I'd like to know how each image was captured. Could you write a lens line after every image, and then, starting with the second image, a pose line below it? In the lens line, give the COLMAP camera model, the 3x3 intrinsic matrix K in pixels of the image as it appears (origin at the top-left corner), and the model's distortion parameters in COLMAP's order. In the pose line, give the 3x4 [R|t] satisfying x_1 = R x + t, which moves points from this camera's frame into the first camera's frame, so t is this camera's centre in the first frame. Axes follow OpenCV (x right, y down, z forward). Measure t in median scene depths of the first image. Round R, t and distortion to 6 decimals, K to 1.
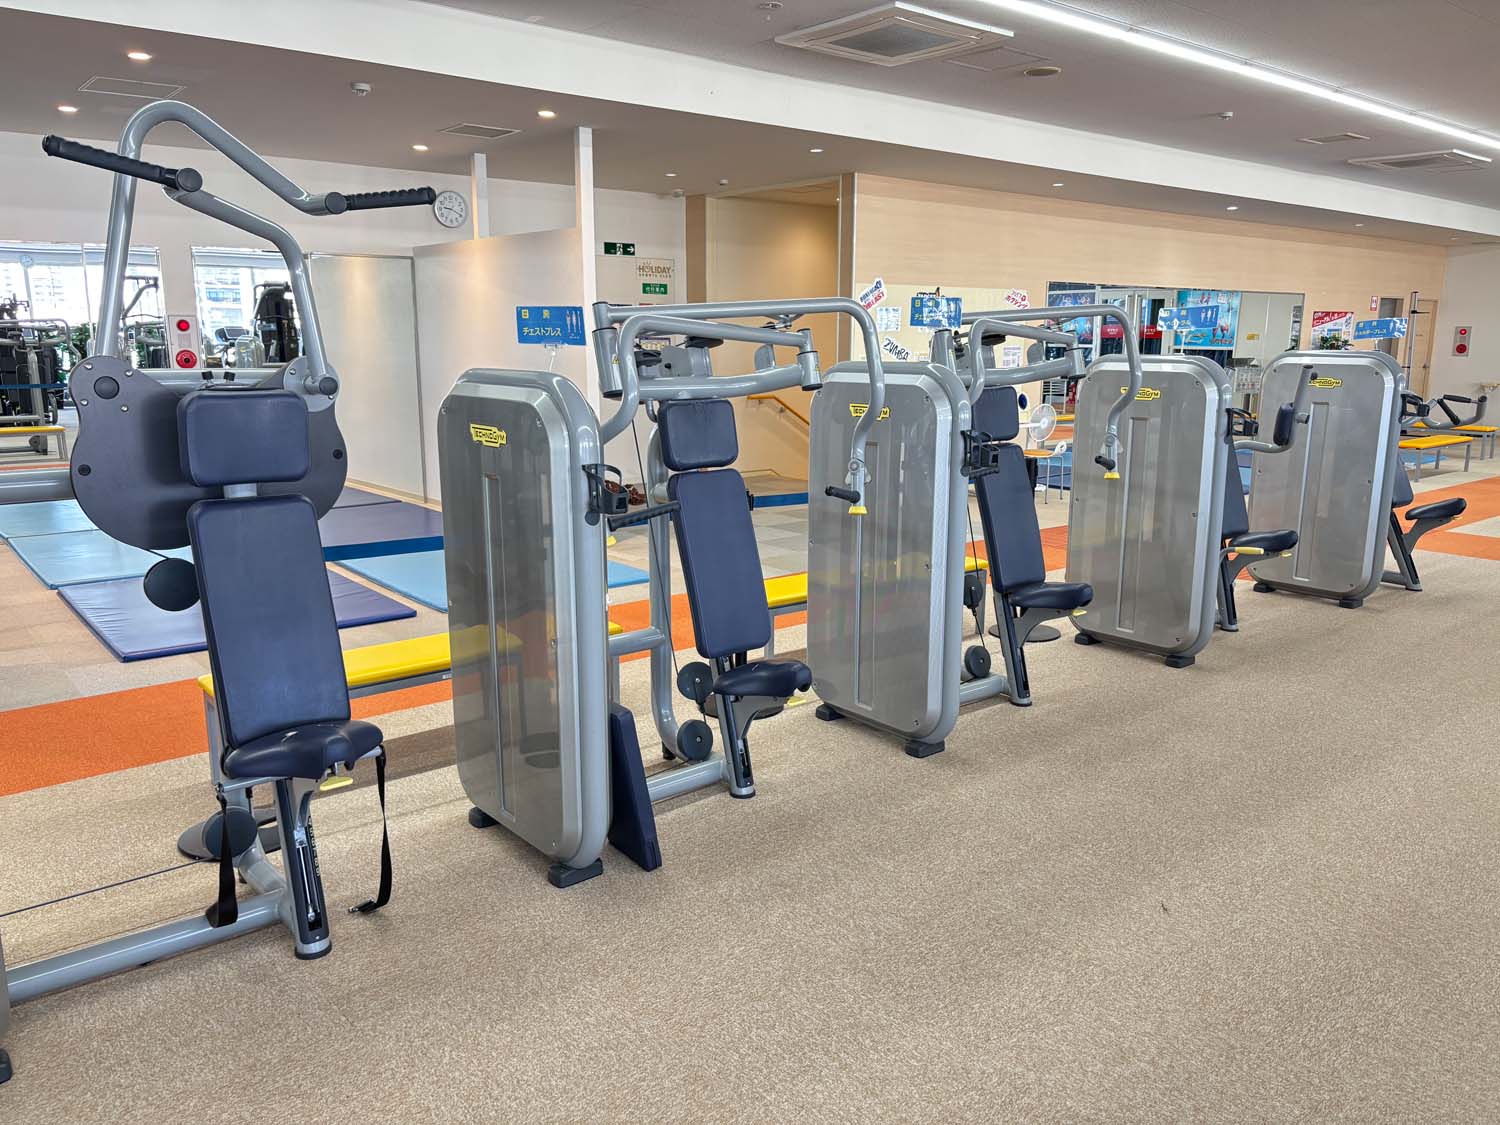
lens RADIAL K [[1136.7, 0, 750.1], [0, 1136.7, 557.8], [0, 0, 1]] dist [0.023626, -0.029794]
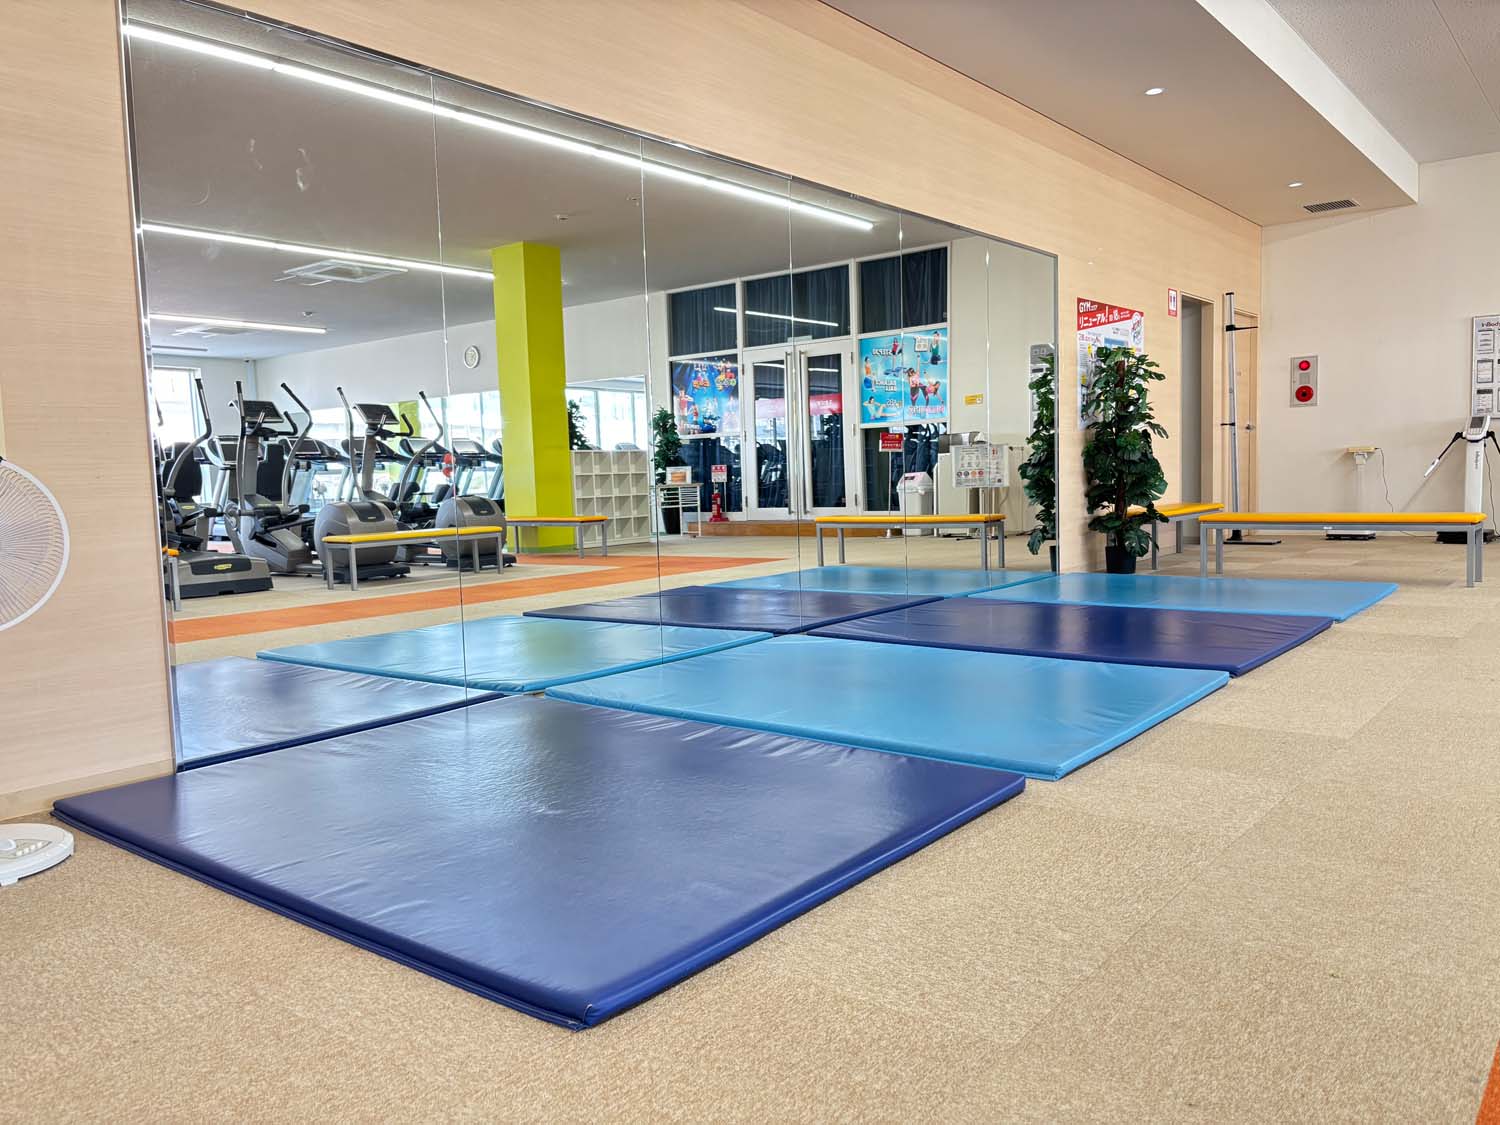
lens RADIAL K [[1136.7, 0, 755.5], [0, 1136.7, 562.3], [0, 0, 1]] dist [0.023626, -0.029794]
pose [[0.978018, -0.055516, 0.200993, 0.222661], [0.079476, 0.990392, -0.113170, -0.052758], [-0.192779, 0.126656, 0.973034, 0.493353]]
